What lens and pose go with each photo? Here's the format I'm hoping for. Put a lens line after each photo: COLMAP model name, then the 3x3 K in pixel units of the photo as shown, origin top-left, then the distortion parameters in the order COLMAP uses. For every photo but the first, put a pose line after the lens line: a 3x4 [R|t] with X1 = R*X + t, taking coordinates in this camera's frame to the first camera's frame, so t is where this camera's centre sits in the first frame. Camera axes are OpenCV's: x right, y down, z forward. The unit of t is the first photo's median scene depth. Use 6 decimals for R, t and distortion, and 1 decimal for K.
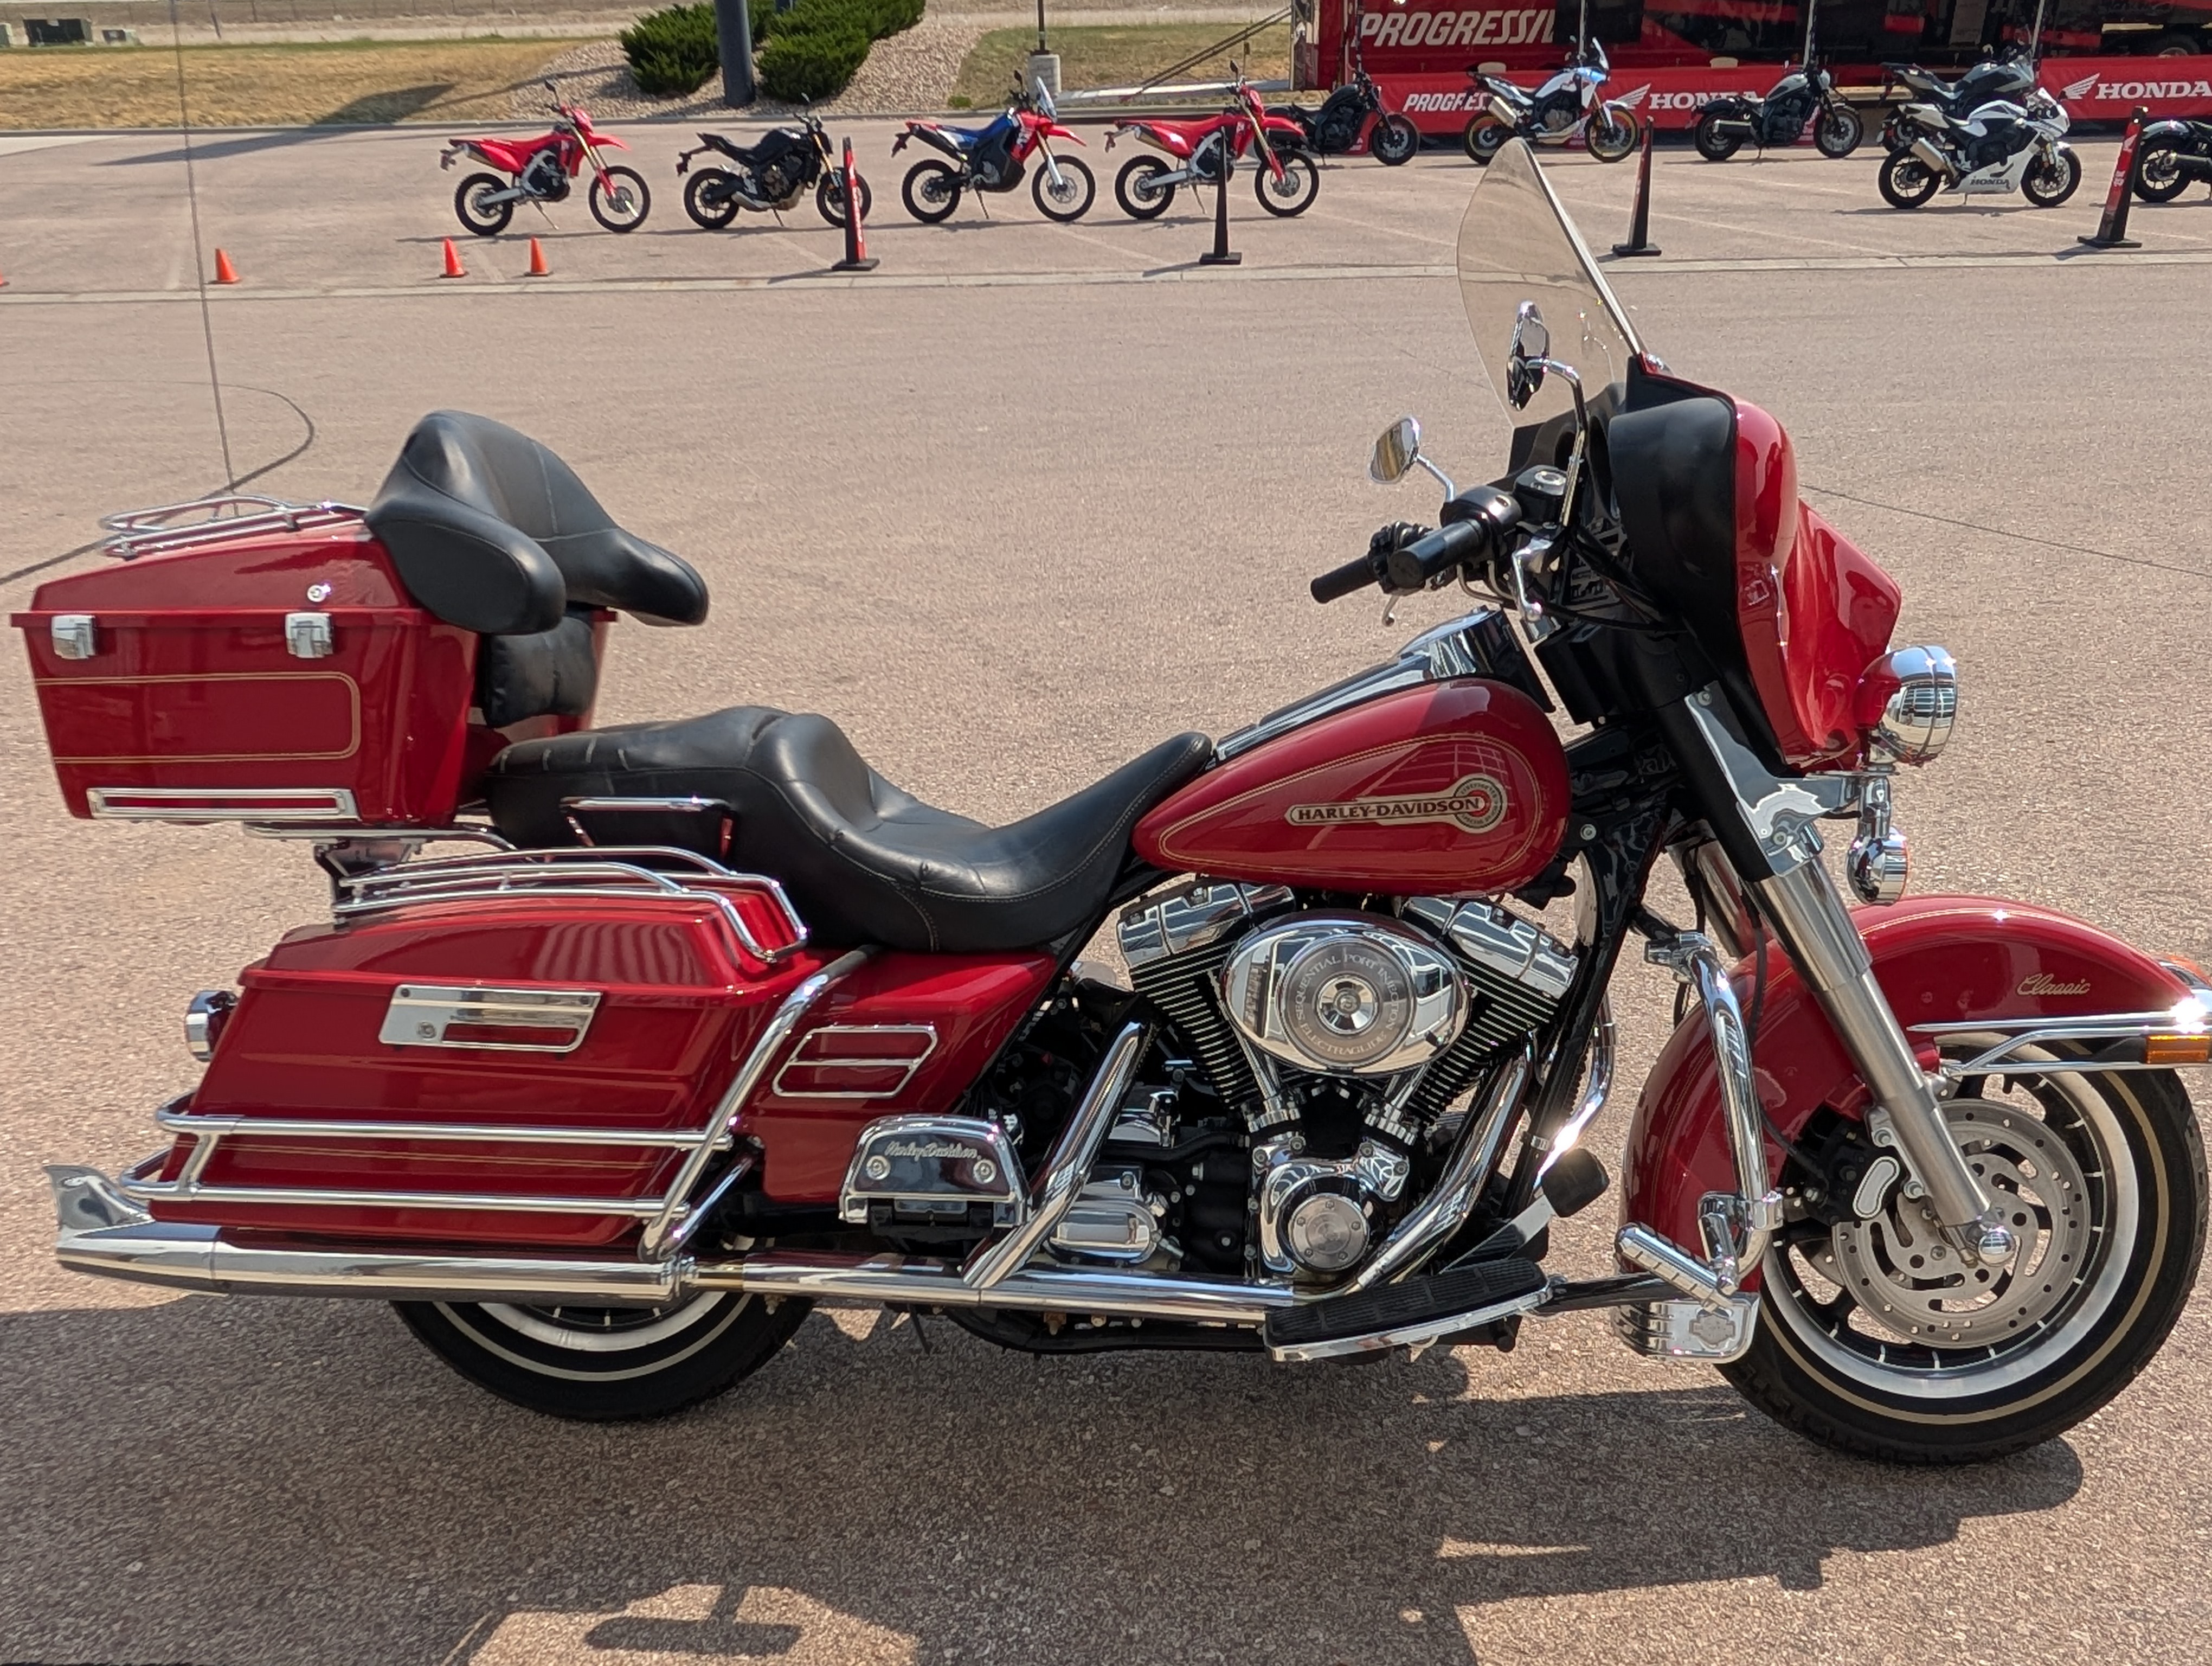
lens RADIAL K [[1818.2, 0, 1095.0], [0, 1818.2, 869.3], [0, 0, 1]] dist [-0.004684, 0.002026]
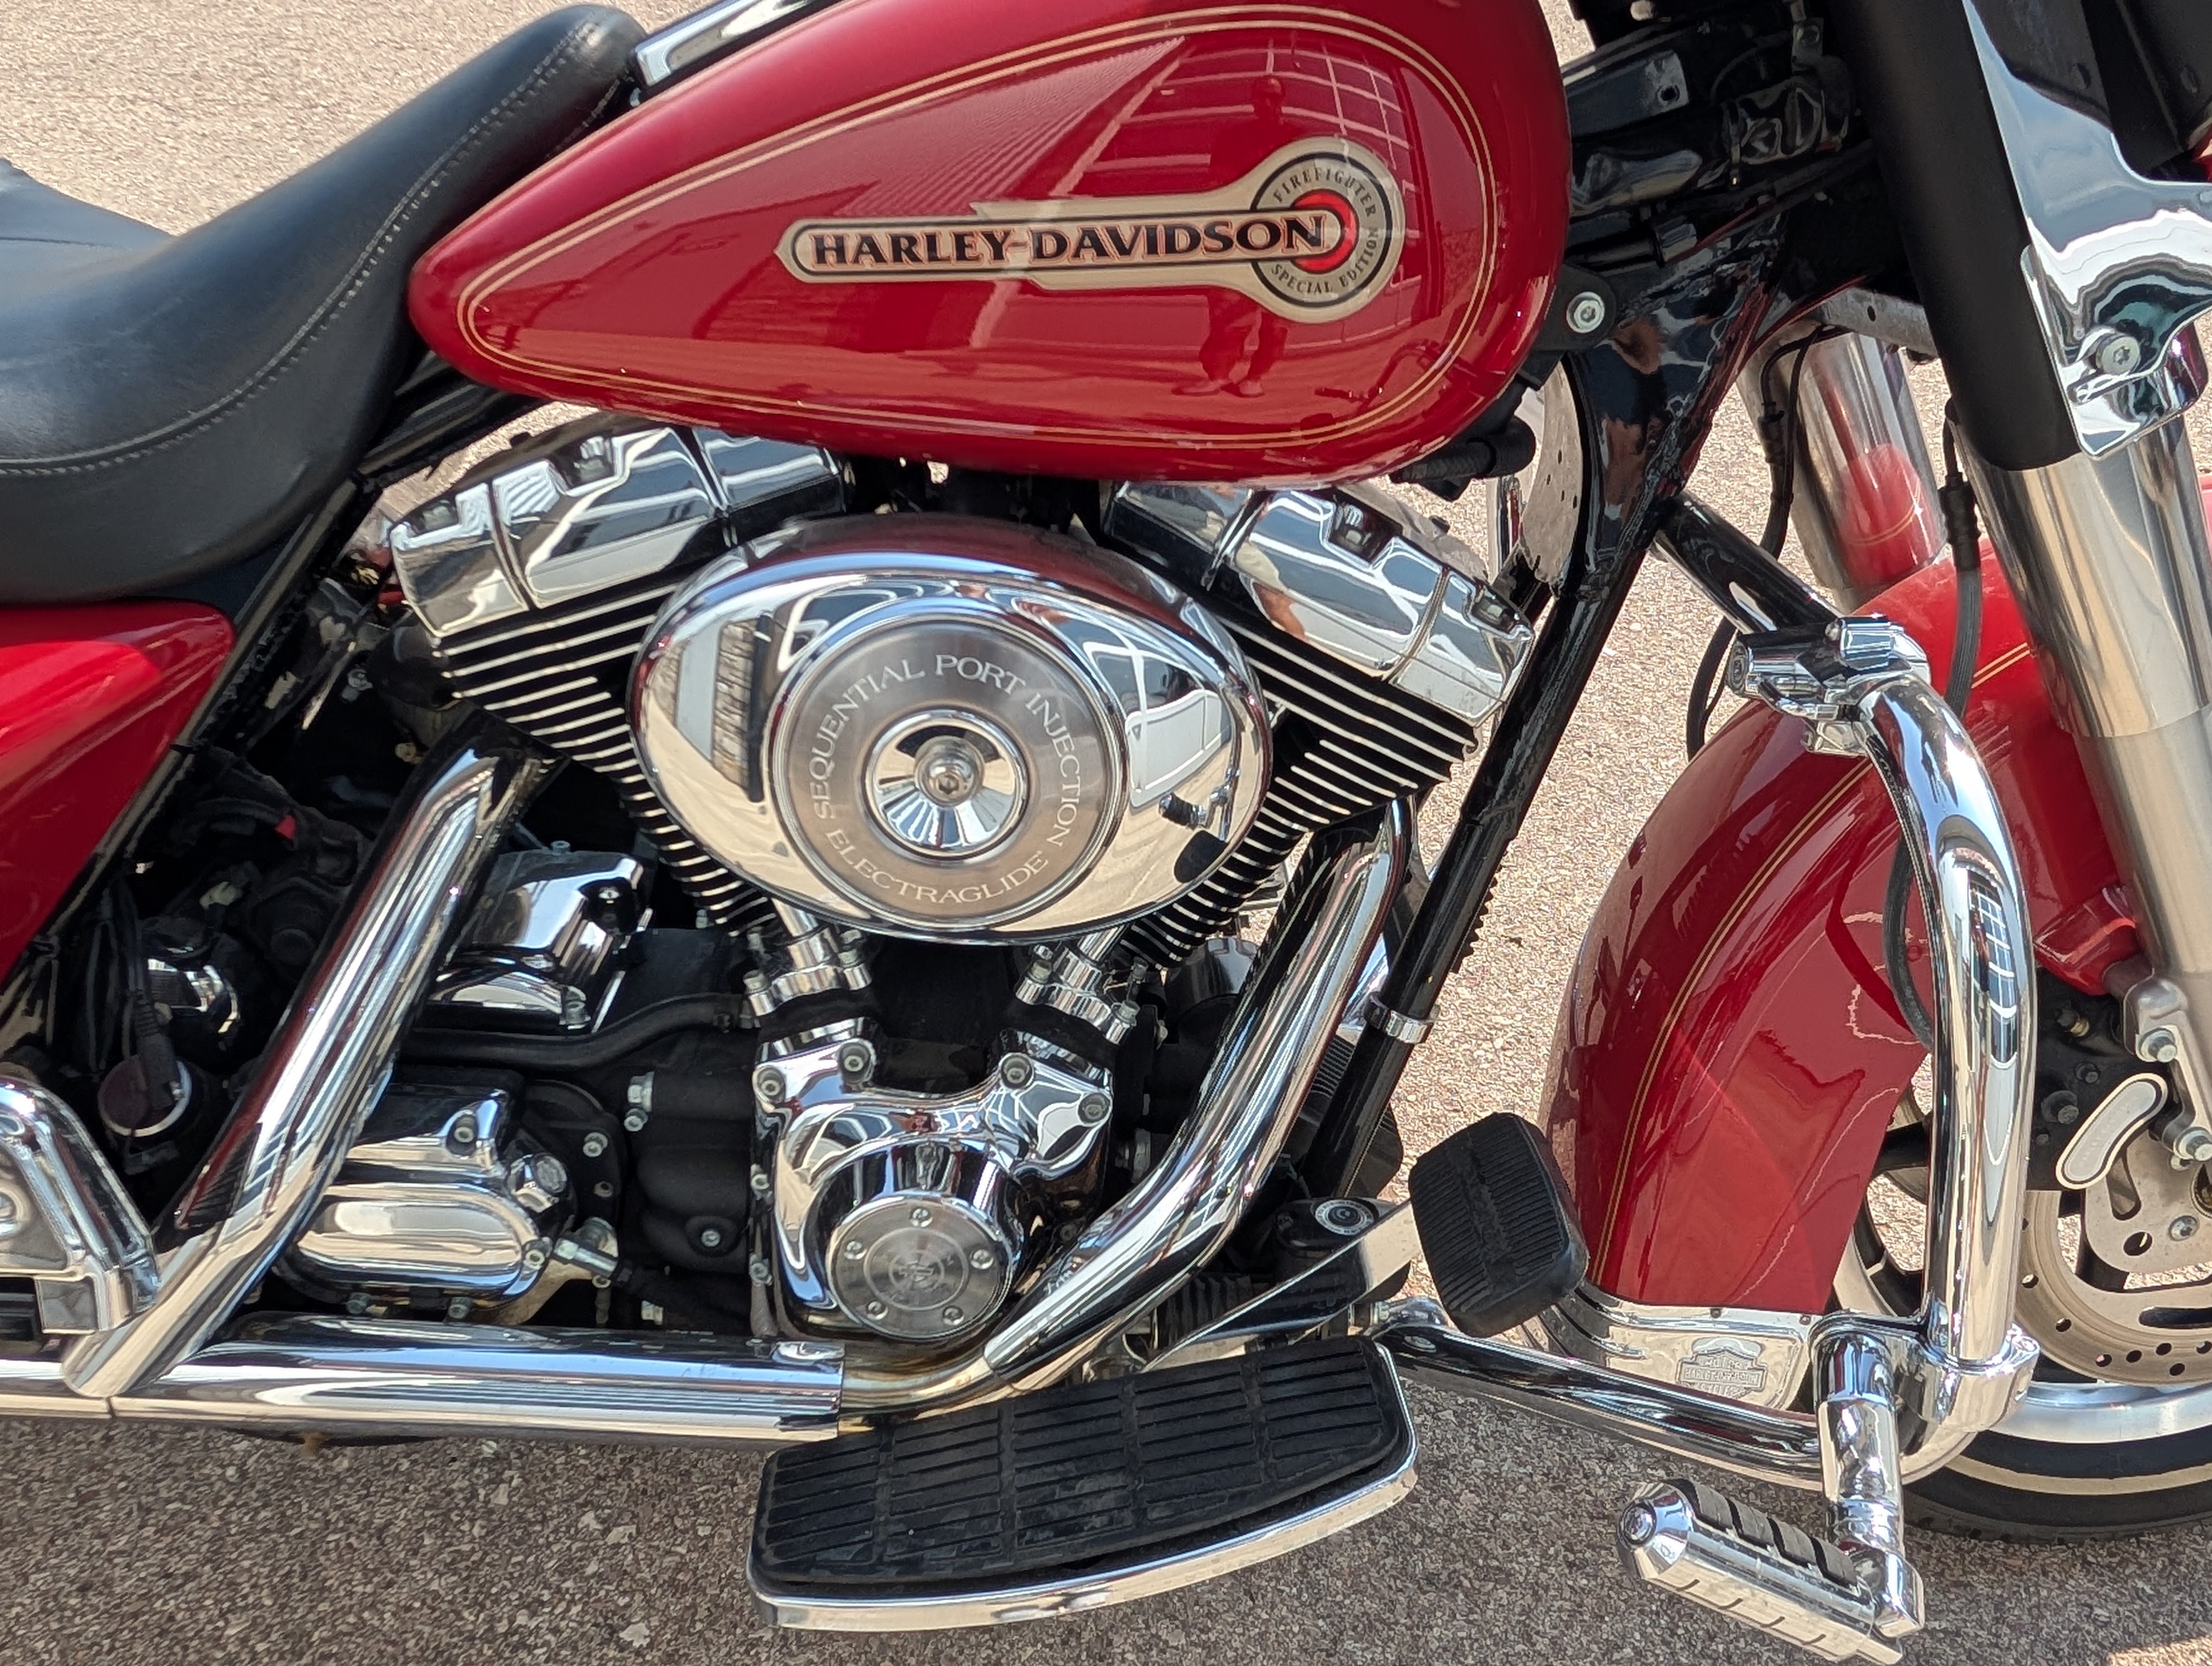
lens RADIAL K [[1818.2, 0, 1095.0], [0, 1818.2, 869.3], [0, 0, 1]] dist [-0.004684, 0.002026]
pose [[0.994522, -0.007021, 0.104293, 0.122097], [-0.025497, 0.951310, 0.307179, -0.023989], [-0.101372, -0.308156, 0.945920, 0.596949]]
